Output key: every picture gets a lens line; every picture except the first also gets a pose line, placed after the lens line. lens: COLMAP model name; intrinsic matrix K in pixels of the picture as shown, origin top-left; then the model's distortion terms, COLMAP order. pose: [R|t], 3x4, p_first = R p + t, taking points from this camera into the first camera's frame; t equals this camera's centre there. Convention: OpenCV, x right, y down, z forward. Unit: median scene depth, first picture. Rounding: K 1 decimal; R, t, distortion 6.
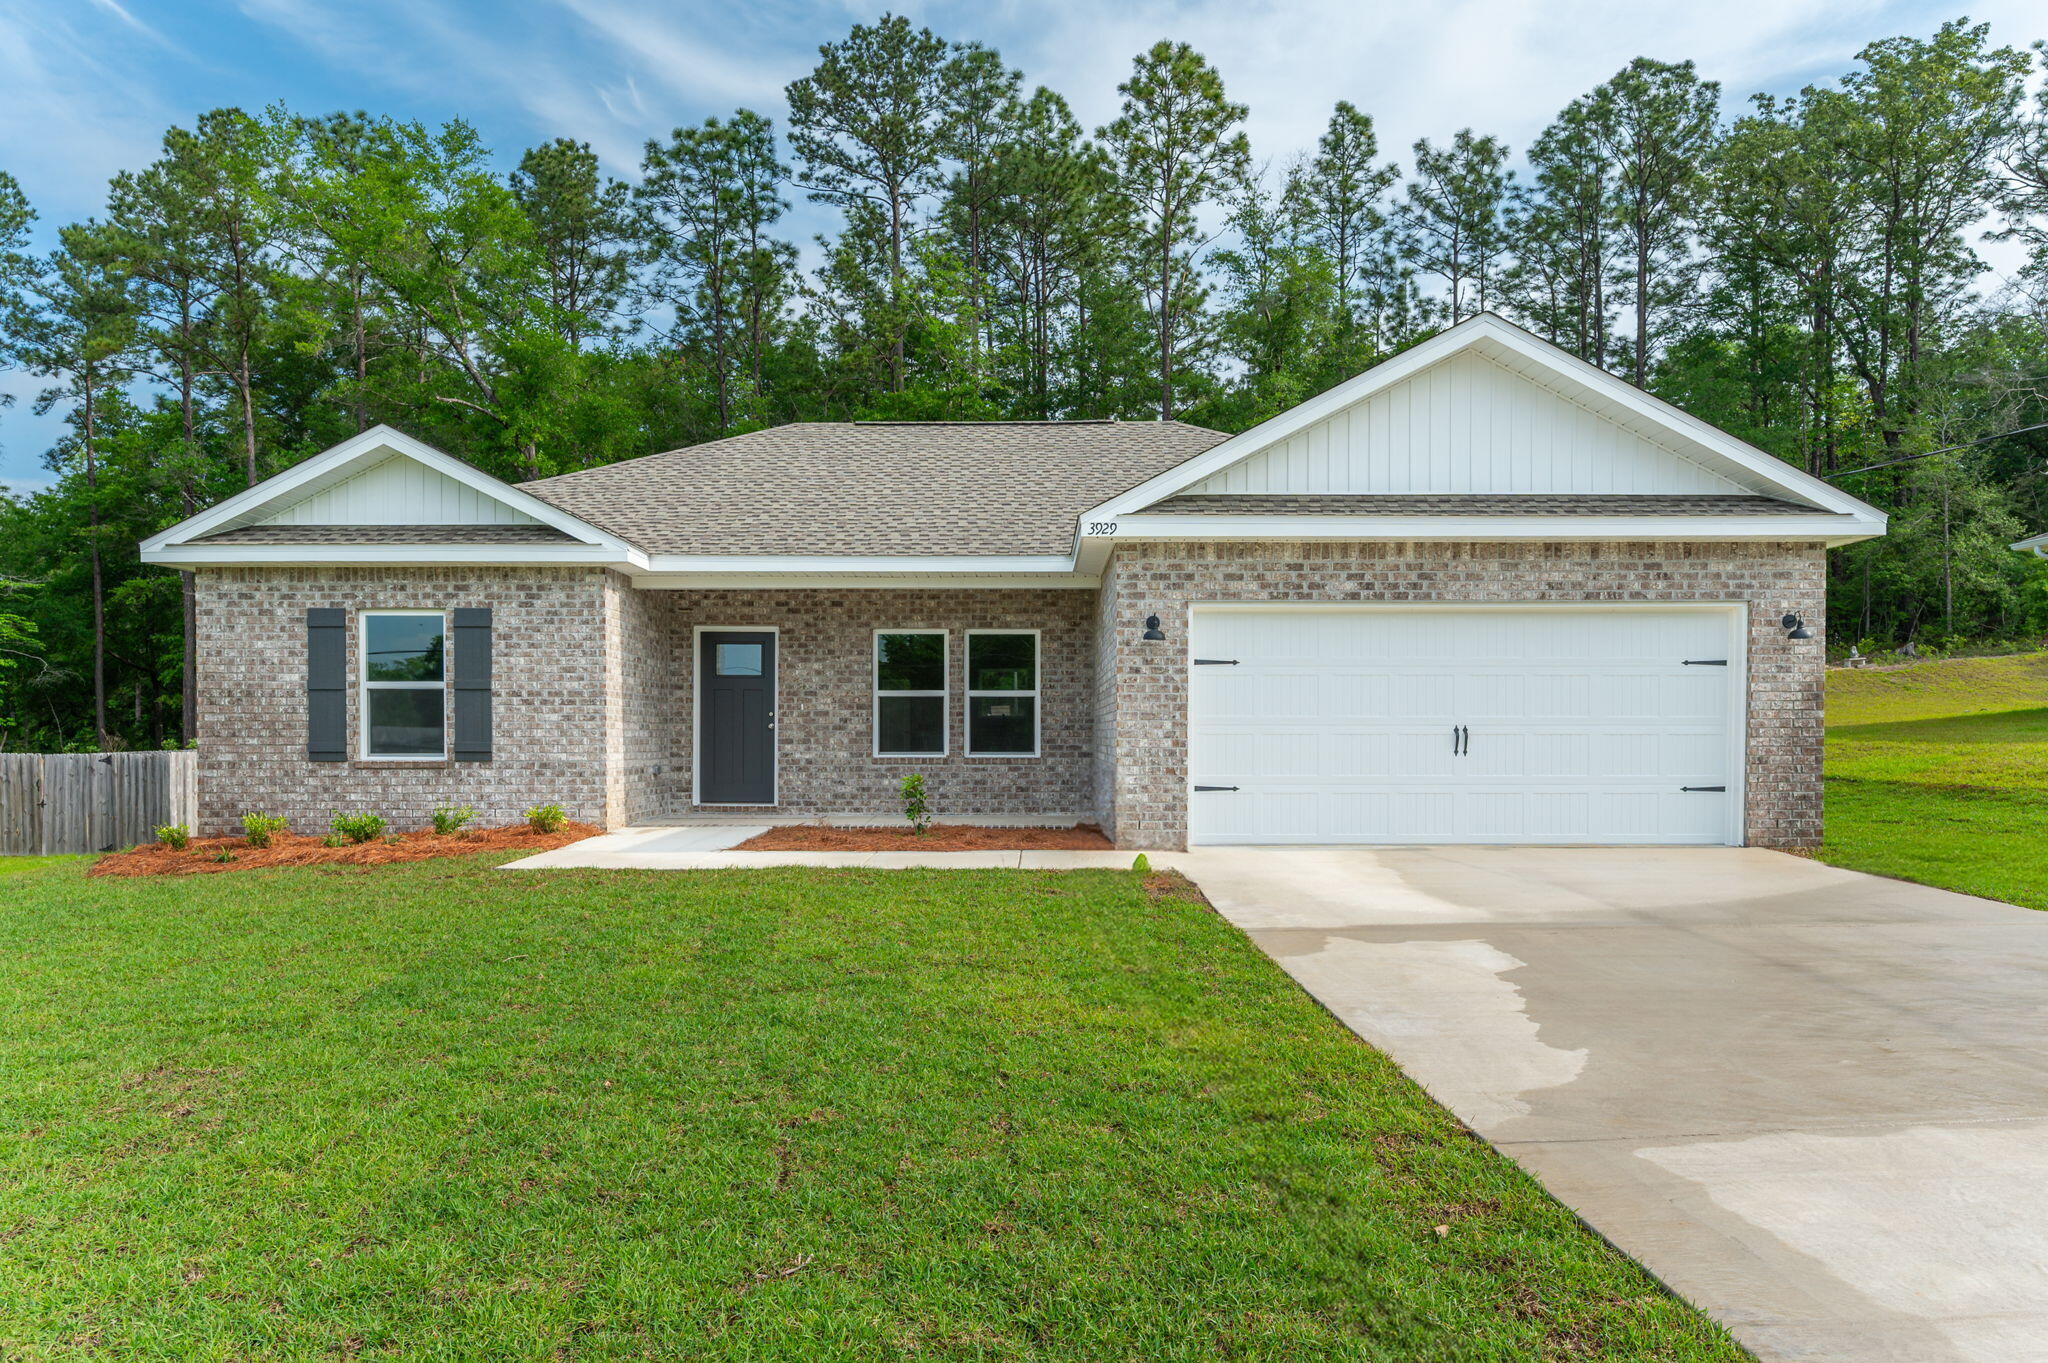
lens RADIAL K [[1339.9, 0, 1038.1], [0, 1339.9, 760.4], [0, 0, 1]] dist [-0.001982, -0.000405]
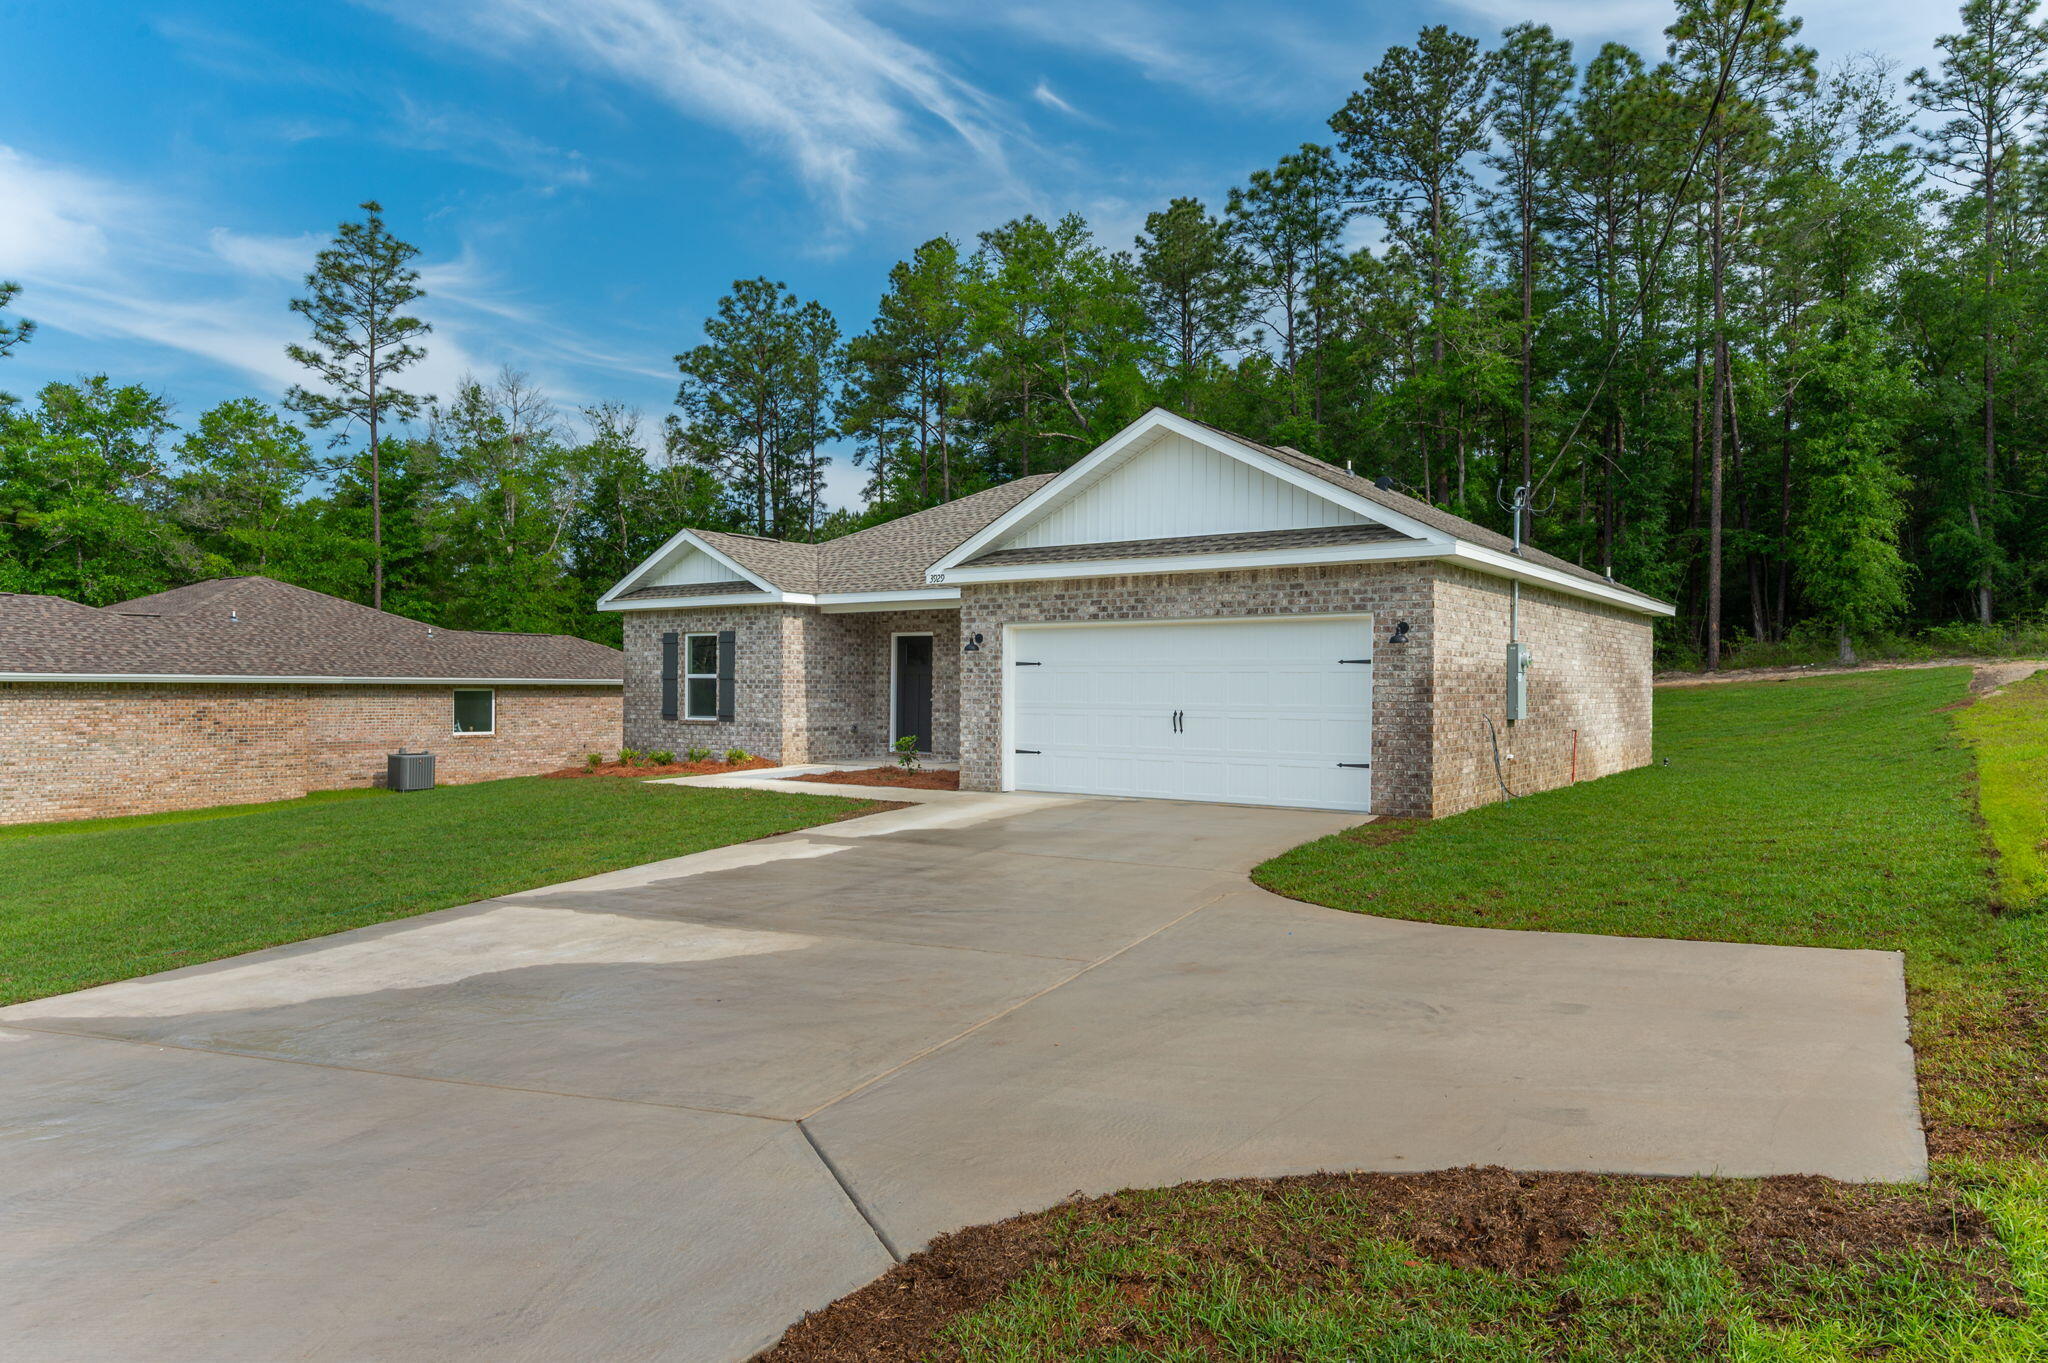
lens RADIAL K [[1306.7, 0, 1024.0], [0, 1306.7, 681.5], [0, 0, 1]] dist [-0.001468, -0.000443]
pose [[0.813711, 0.001875, -0.581266, 0.845098], [-0.013310, 0.999793, -0.015409, -0.029251], [0.581117, 0.020275, 0.813567, -0.126795]]
